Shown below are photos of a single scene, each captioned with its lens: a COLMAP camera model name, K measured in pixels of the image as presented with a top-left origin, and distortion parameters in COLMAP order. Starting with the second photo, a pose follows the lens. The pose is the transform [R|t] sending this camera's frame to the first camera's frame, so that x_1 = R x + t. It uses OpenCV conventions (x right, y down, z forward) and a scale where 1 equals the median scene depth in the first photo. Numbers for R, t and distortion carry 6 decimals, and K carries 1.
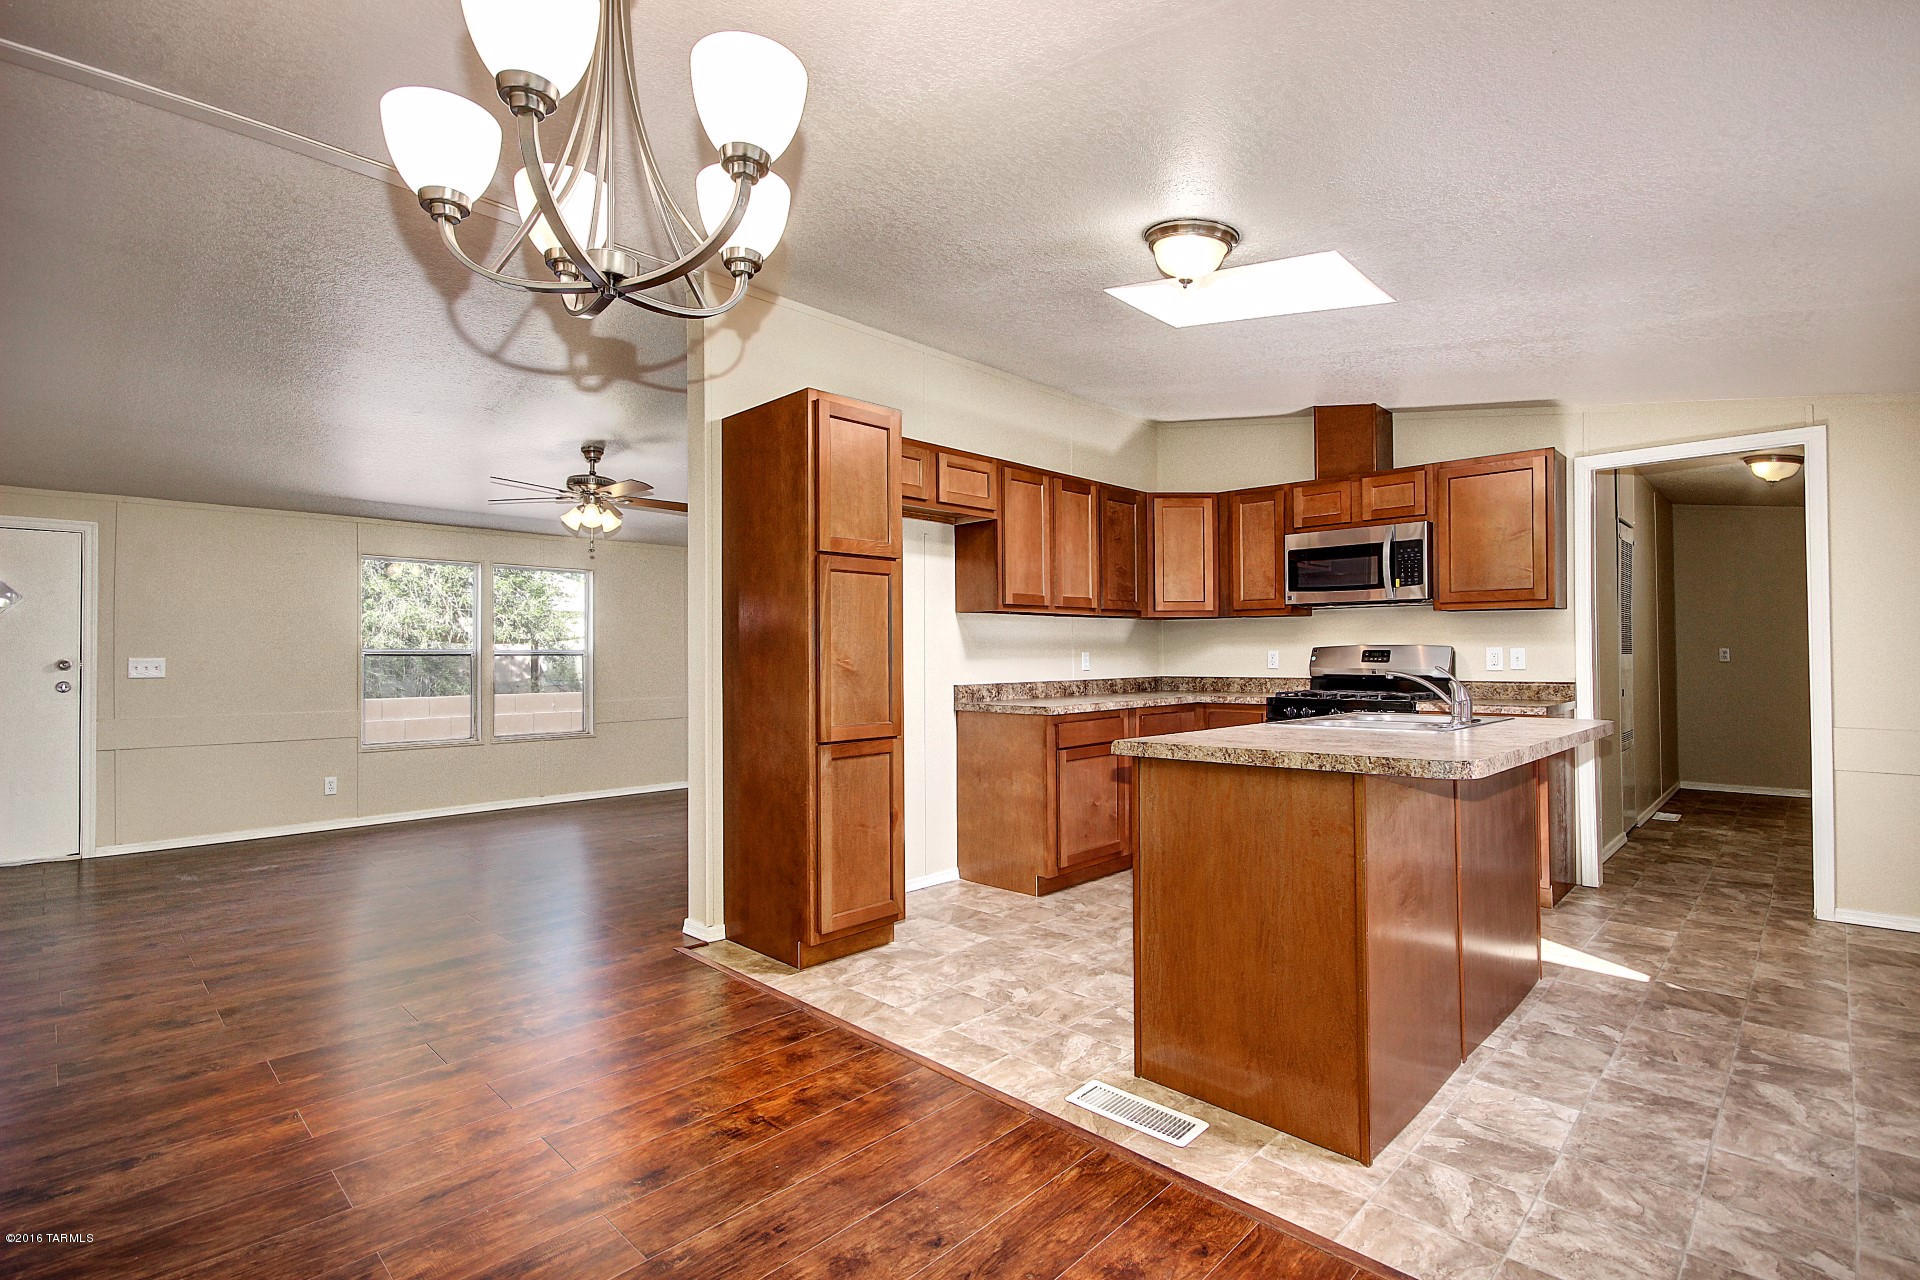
lens RADIAL K [[884.4, 0, 969.1], [0, 884.4, 647.1], [0, 0, 1]] dist [0.004666, -0.010000]
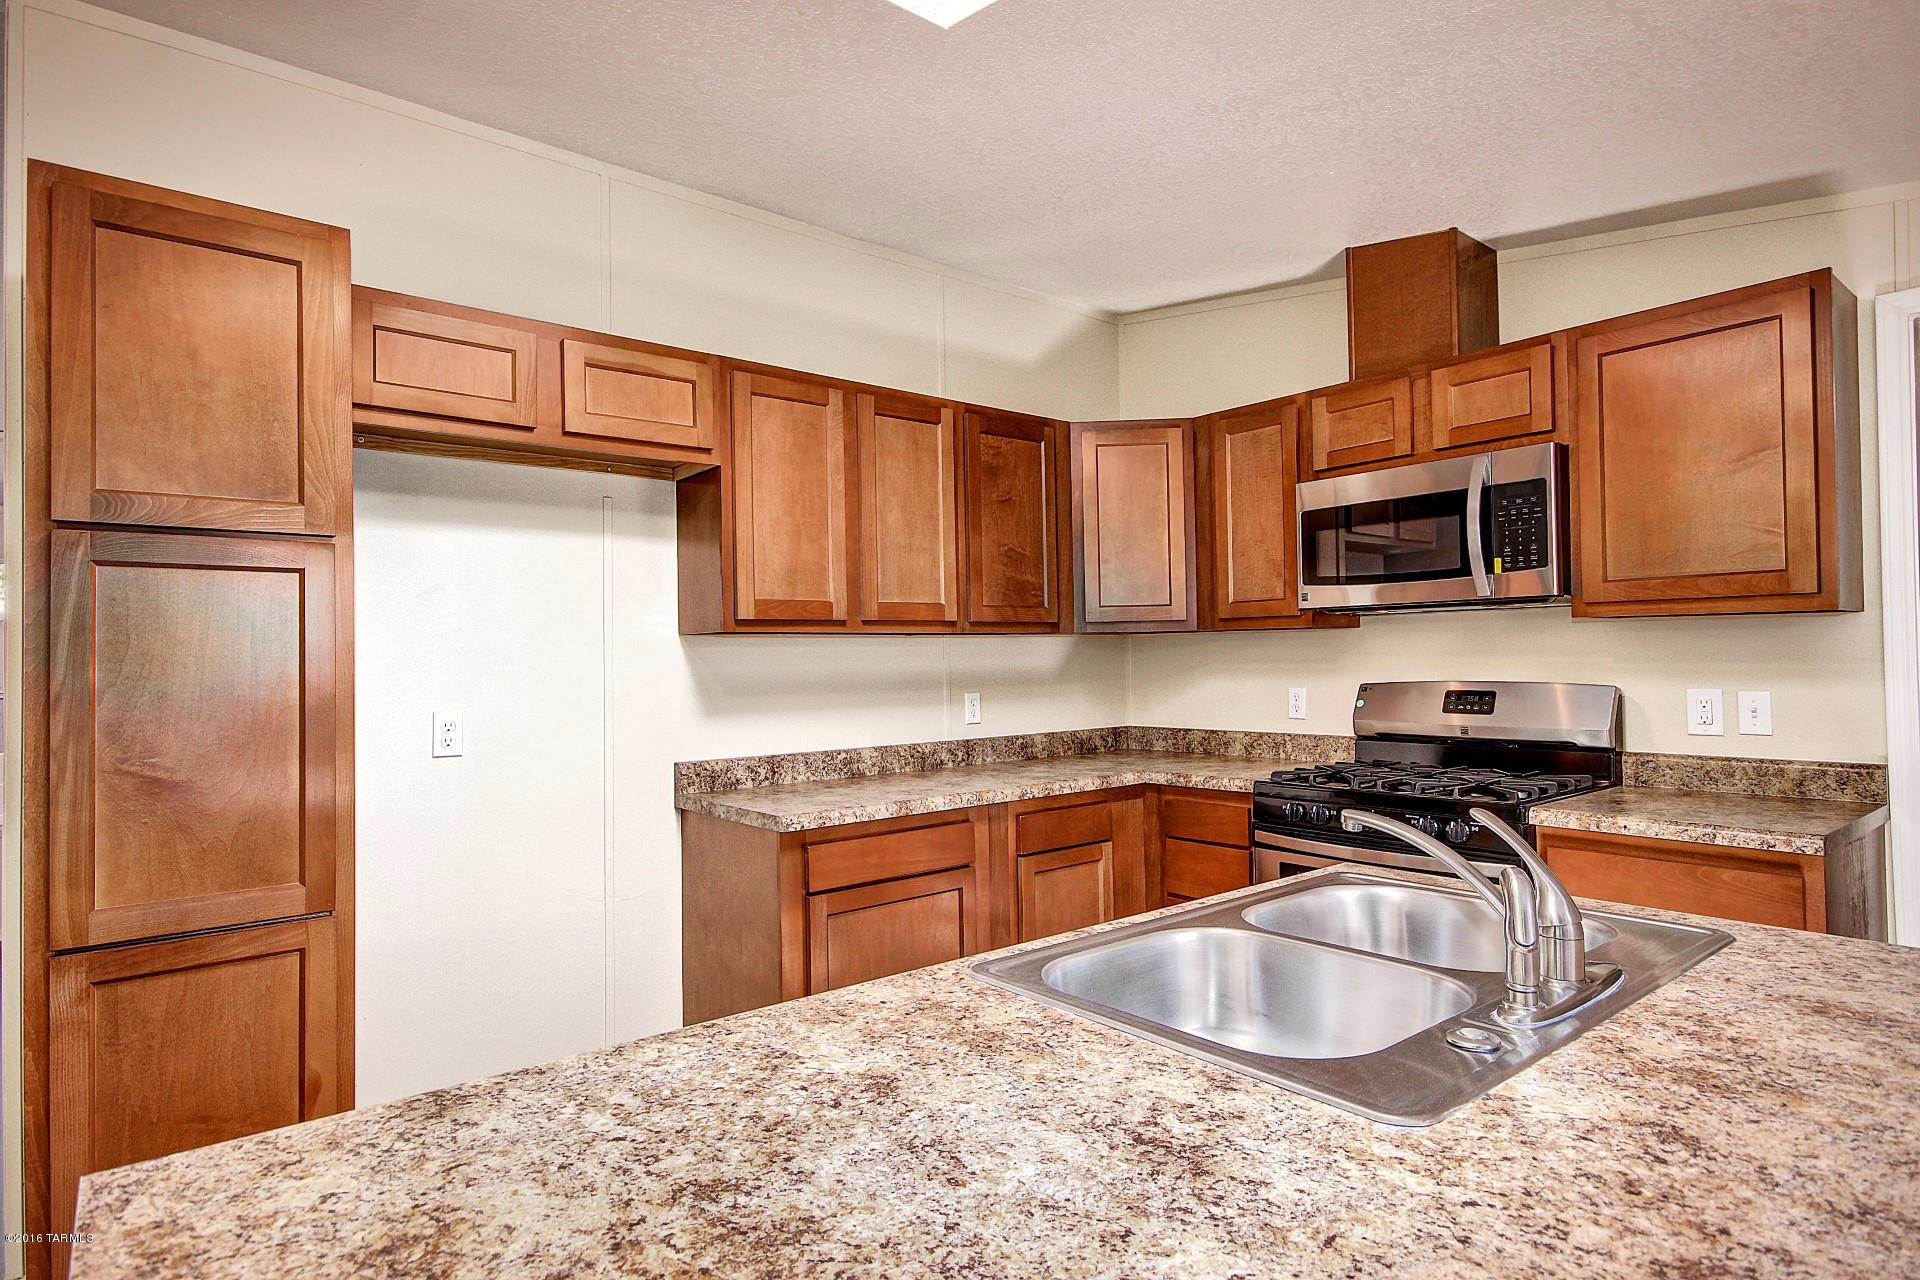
lens RADIAL K [[1017.0, 0, 963.7], [0, 1017.0, 641.7], [0, 0, 1]] dist [0.009896, 0.000444]
pose [[0.993165, -0.014013, -0.115879, 0.241777], [0.012859, 0.999860, -0.010698, -0.025433], [0.116012, 0.009135, 0.993206, 0.370913]]
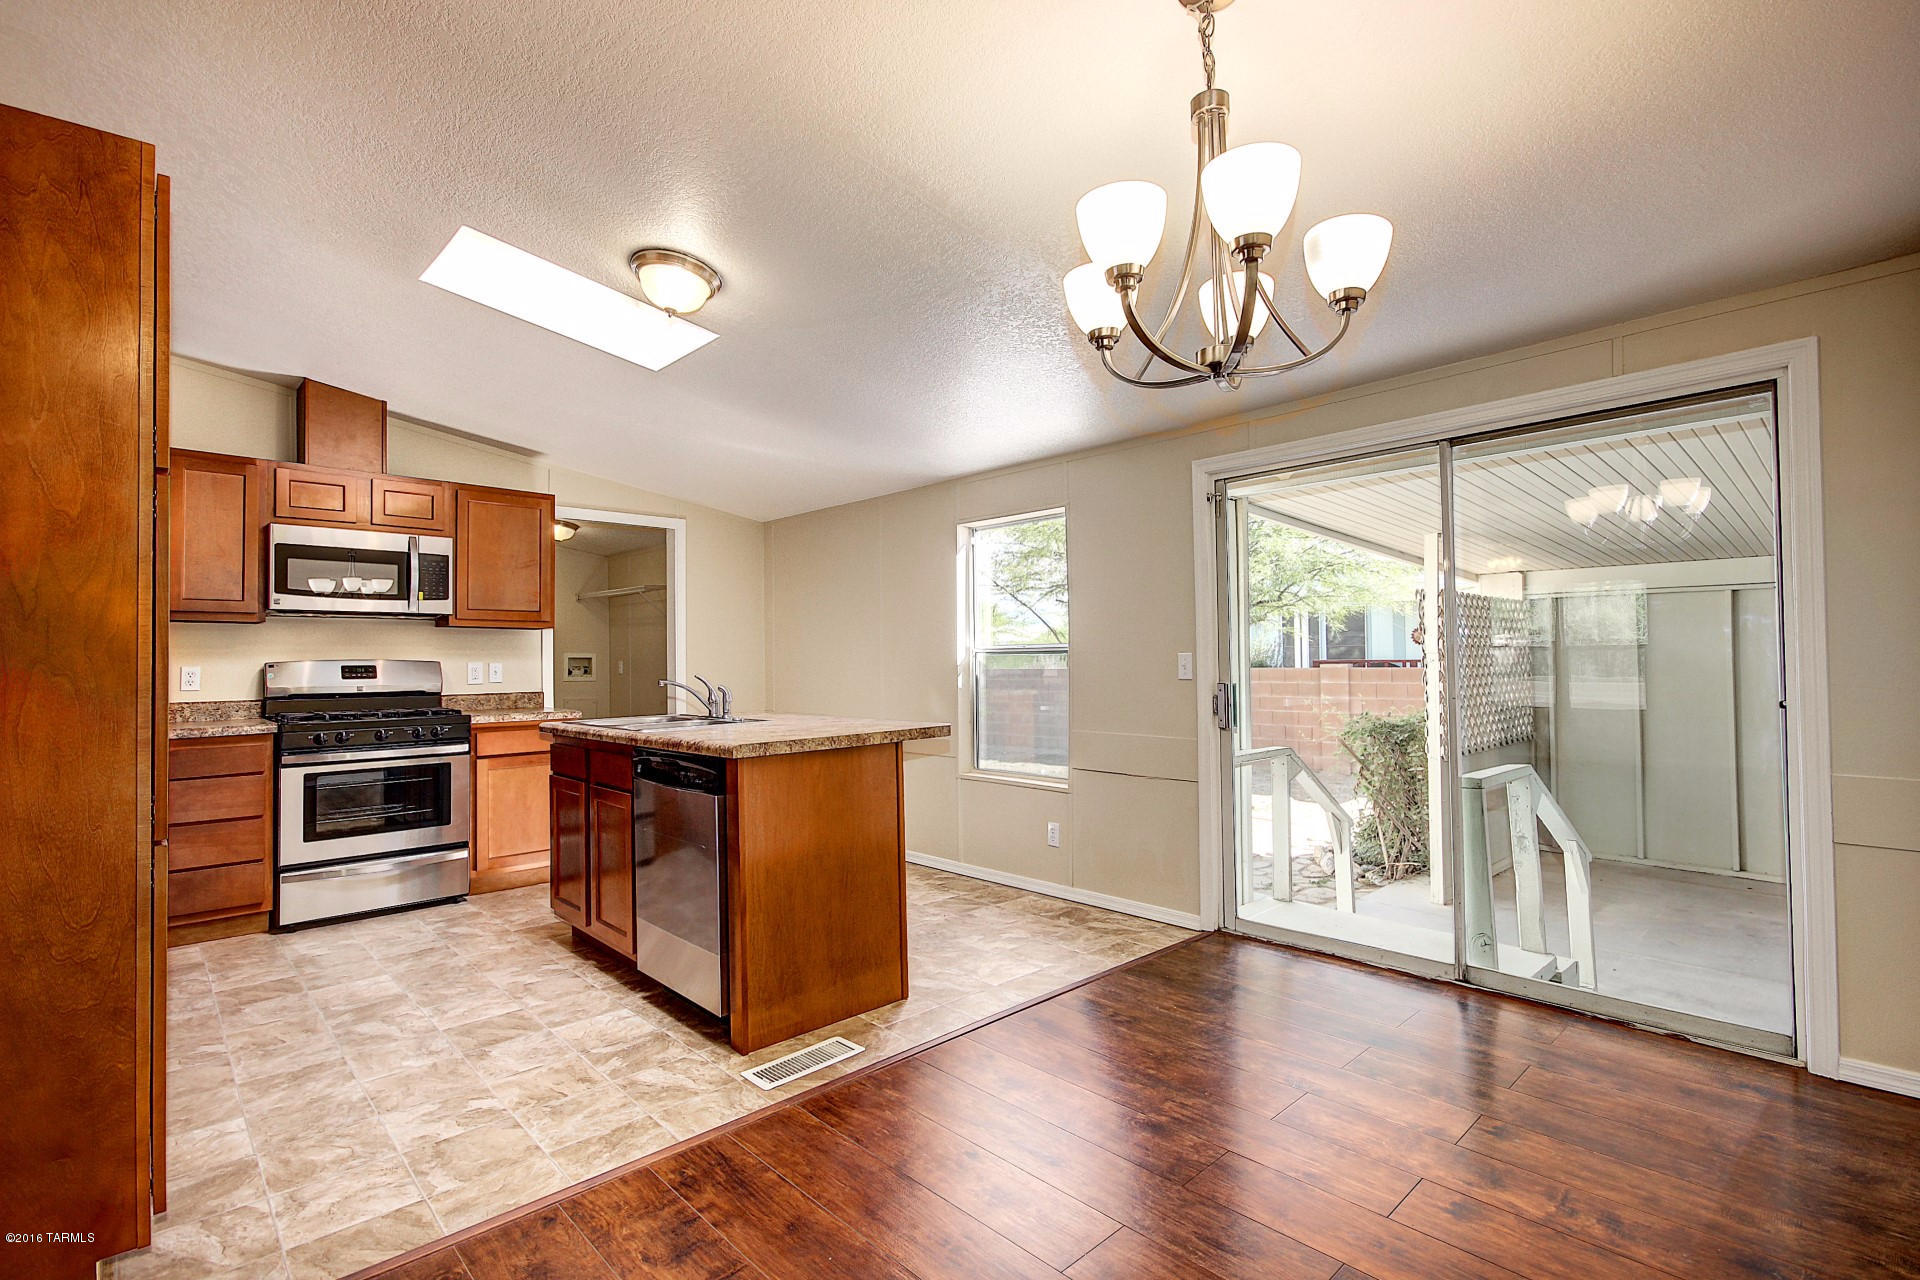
lens RADIAL K [[884.4, 0, 969.1], [0, 884.4, 647.1], [0, 0, 1]] dist [0.004666, -0.010000]
pose [[0.043381, 0.019548, 0.998867, -0.458041], [0.004458, 0.999795, -0.019760, 0.005852], [-0.999049, 0.005310, 0.043285, 0.351711]]
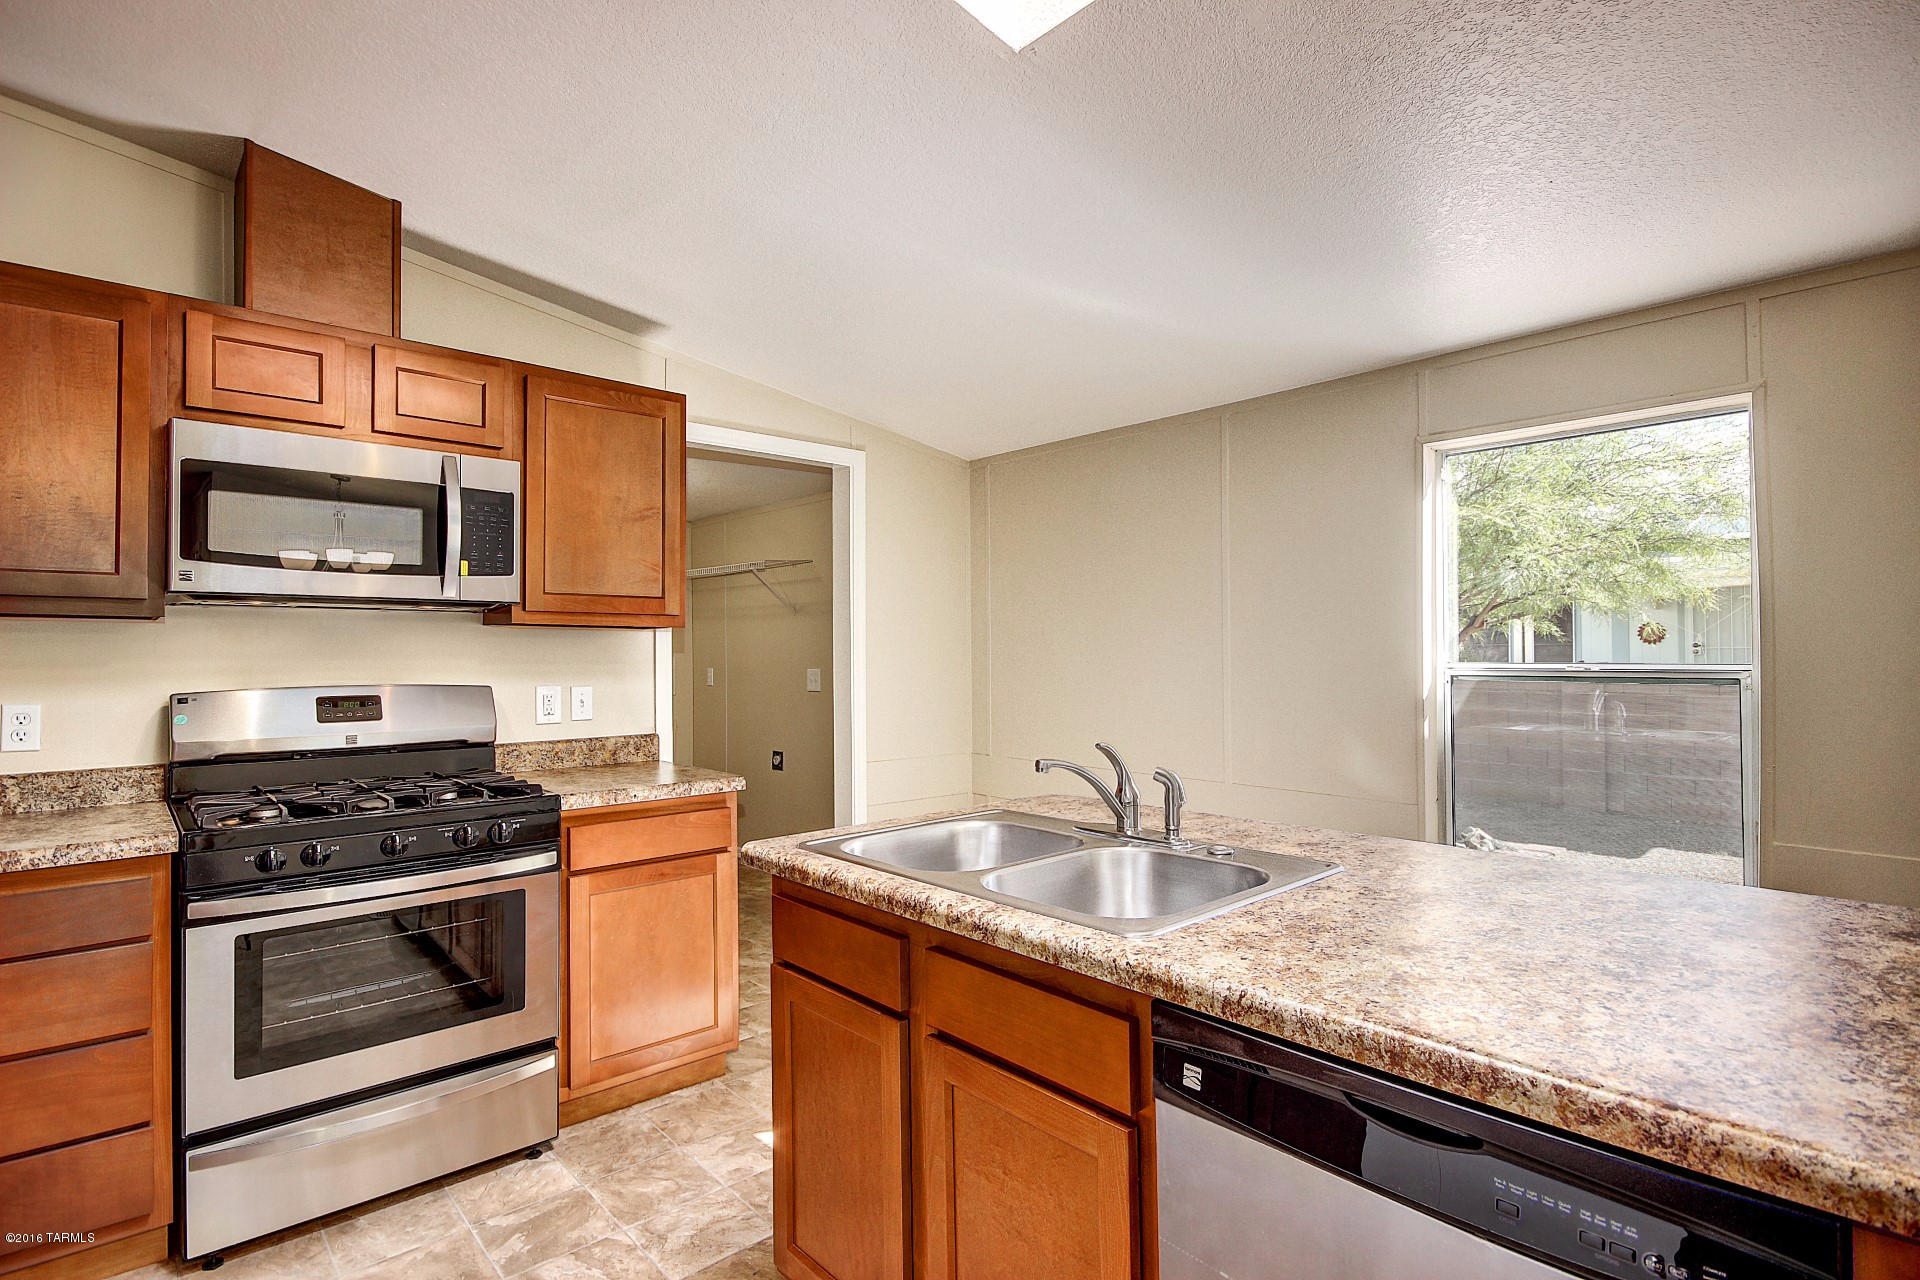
lens RADIAL K [[945.4, 0, 976.6], [0, 945.4, 646.8], [0, 0, 1]] dist [0.005234, -0.009752]
pose [[0.062157, 0.009807, 0.998018, -0.050924], [-0.001016, 0.999952, -0.009763, -0.020750], [-0.998066, -0.000408, 0.062164, 0.659004]]
